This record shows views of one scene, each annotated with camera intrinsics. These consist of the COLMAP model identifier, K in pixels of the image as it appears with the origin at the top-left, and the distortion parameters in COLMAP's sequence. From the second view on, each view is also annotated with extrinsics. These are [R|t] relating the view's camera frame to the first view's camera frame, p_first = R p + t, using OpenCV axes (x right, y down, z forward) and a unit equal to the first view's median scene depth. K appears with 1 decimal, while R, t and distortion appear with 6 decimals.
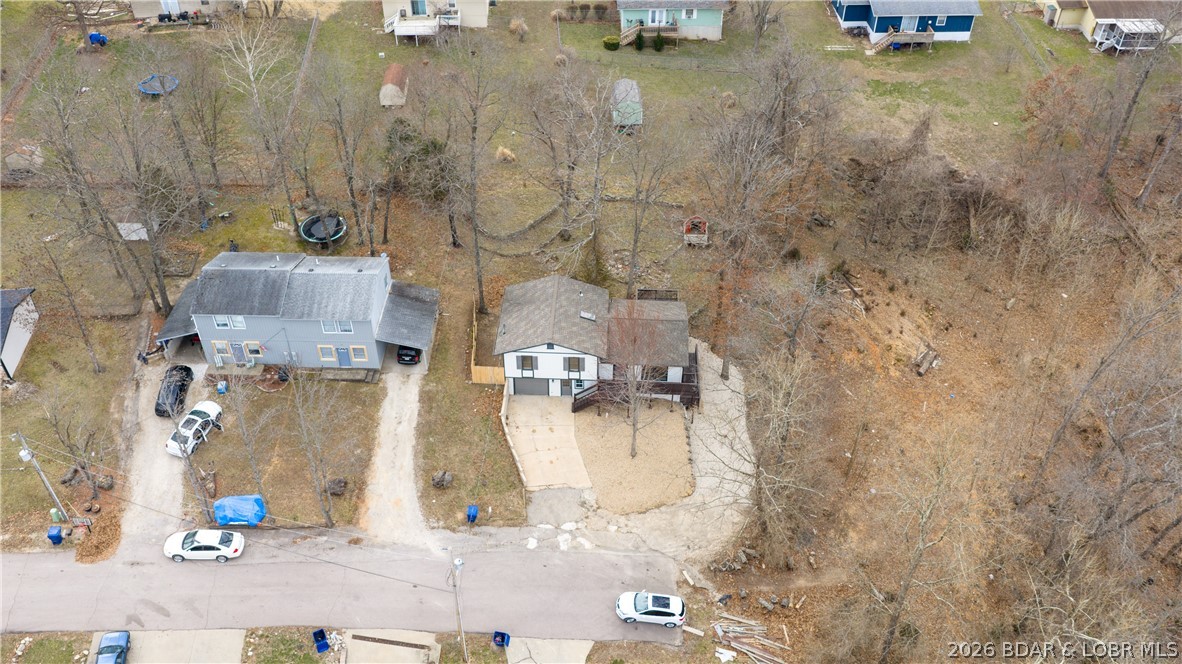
lens RADIAL K [[972.5, 0, 588.6], [0, 972.5, 325.6], [0, 0, 1]] dist [0.027525, -0.054434]
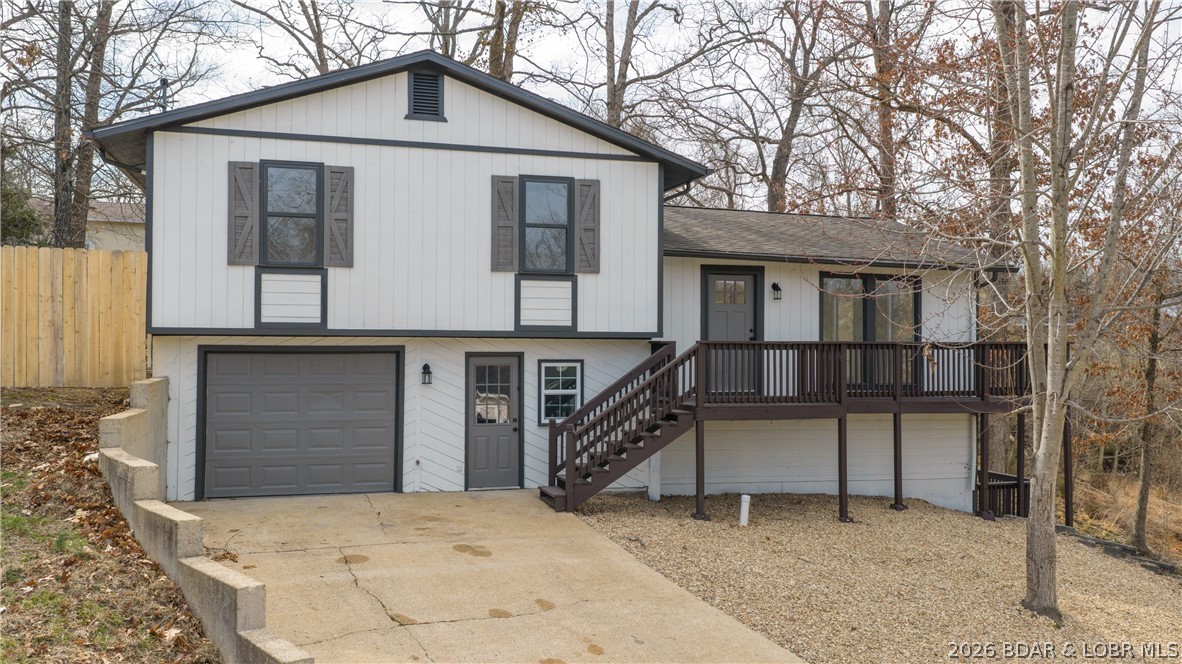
lens RADIAL K [[972.5, 0, 588.8], [0, 972.5, 337.9], [0, 0, 1]] dist [0.027525, -0.054434]
pose [[0.945267, 0.004817, 0.326262, -0.068949], [0.203551, 0.772778, -0.601150, 0.172568], [-0.255024, 0.634659, 0.729501, 0.858128]]
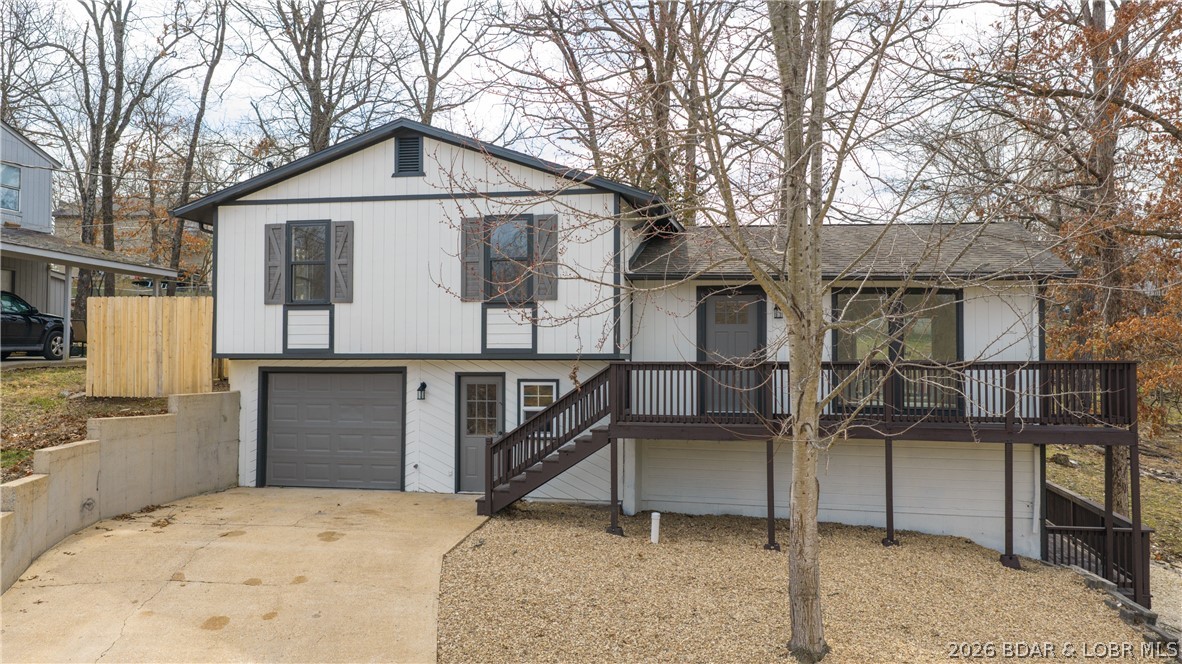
lens RADIAL K [[972.5, 0, 591.0], [0, 972.5, 334.0], [0, 0, 1]] dist [0.027525, -0.054434]
pose [[0.987103, -0.005536, -0.159991, 0.036905], [-0.100391, 0.757067, -0.645579, 0.187231], [0.124698, 0.653314, 0.746747, 0.839496]]
